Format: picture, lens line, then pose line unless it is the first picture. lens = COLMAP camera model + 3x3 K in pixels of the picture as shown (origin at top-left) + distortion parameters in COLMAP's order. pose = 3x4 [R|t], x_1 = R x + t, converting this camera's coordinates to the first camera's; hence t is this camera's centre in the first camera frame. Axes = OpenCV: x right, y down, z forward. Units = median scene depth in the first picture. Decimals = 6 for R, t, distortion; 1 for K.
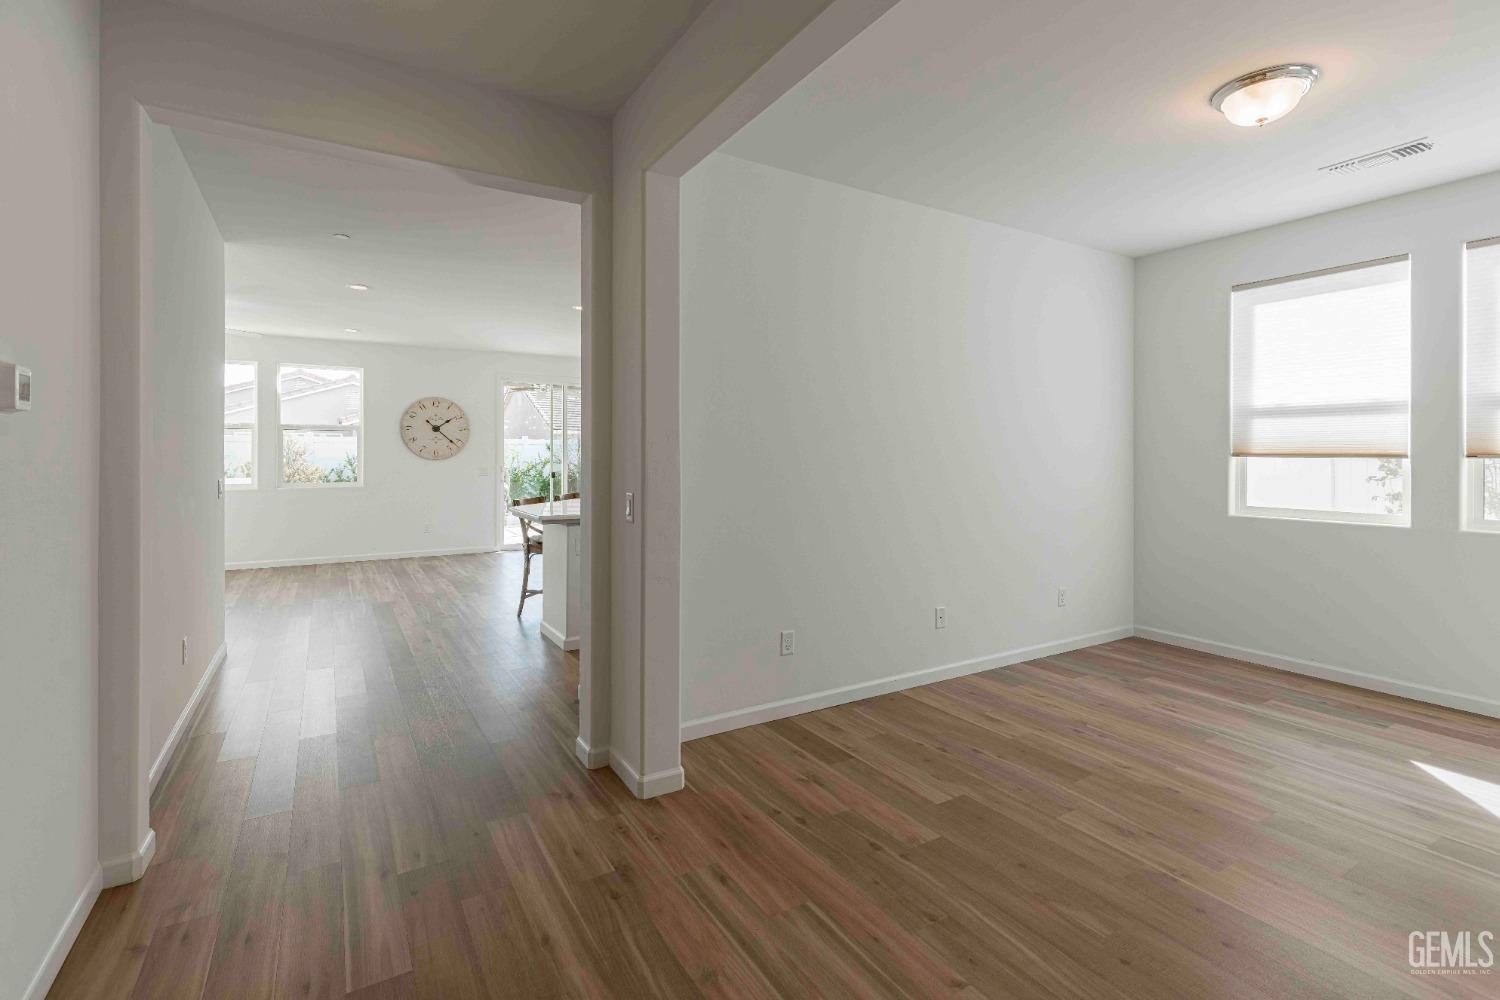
lens RADIAL K [[705.8, 0, 772.3], [0, 705.8, 471.5], [0, 0, 1]] dist [0.002571, 0.000235]
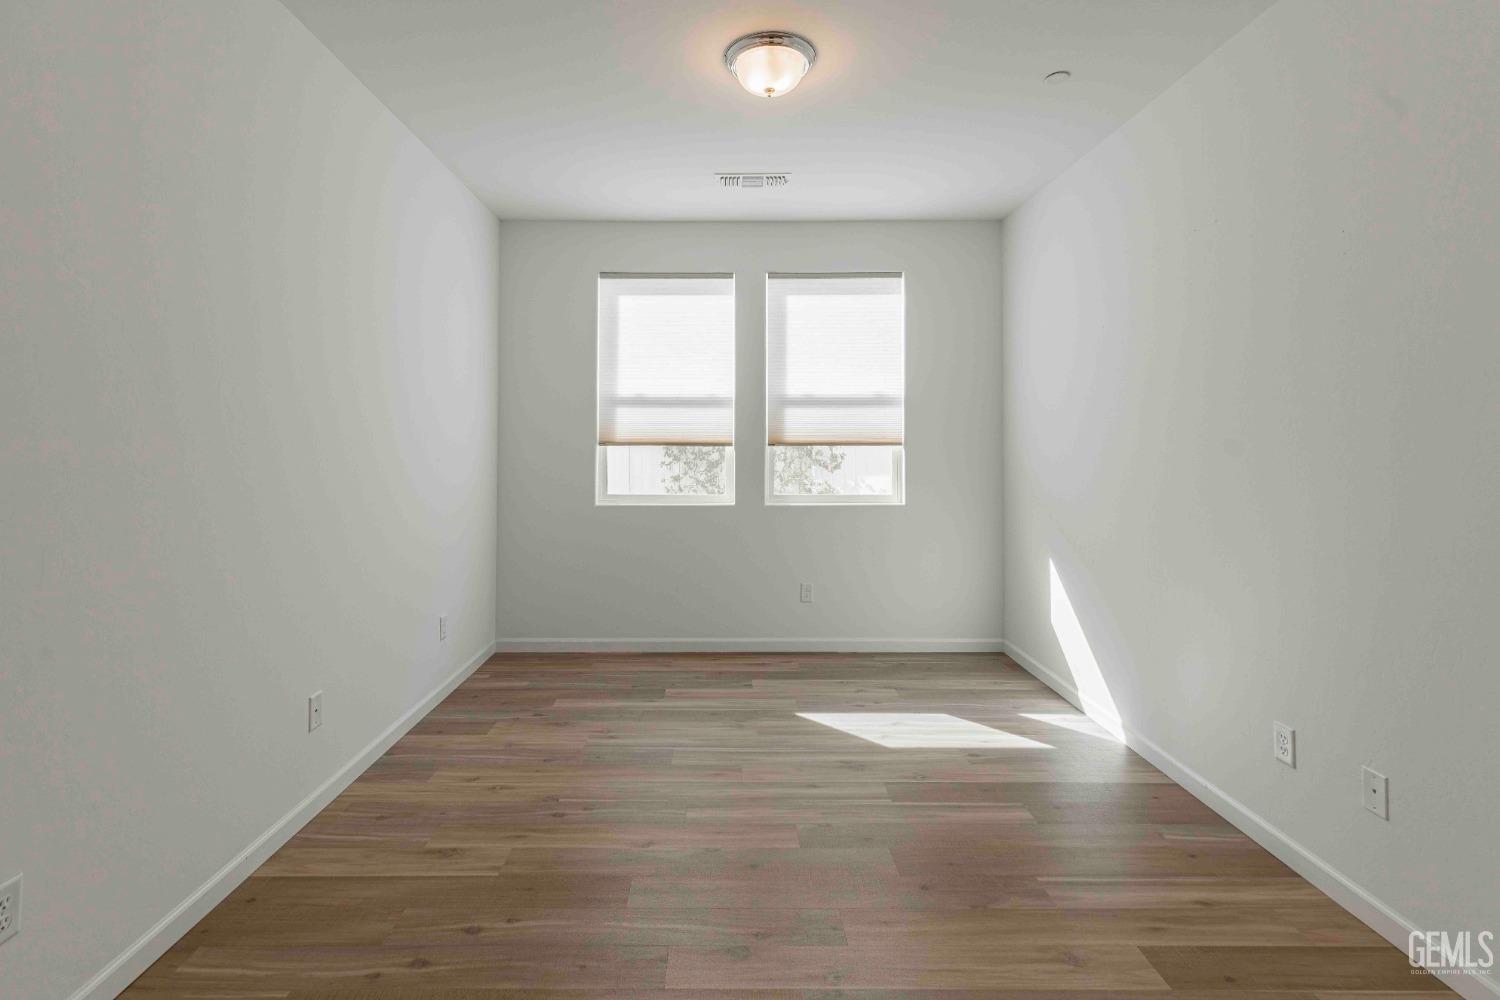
lens RADIAL K [[700.4, 0, 723.3], [0, 700.4, 433.1], [0, 0, 1]] dist [0.005153, -0.000410]
pose [[0.538339, 0.012433, 0.842637, -0.092416], [0.020419, 0.999405, -0.027791, -0.008826], [-0.842481, 0.032167, 0.537765, 0.407669]]
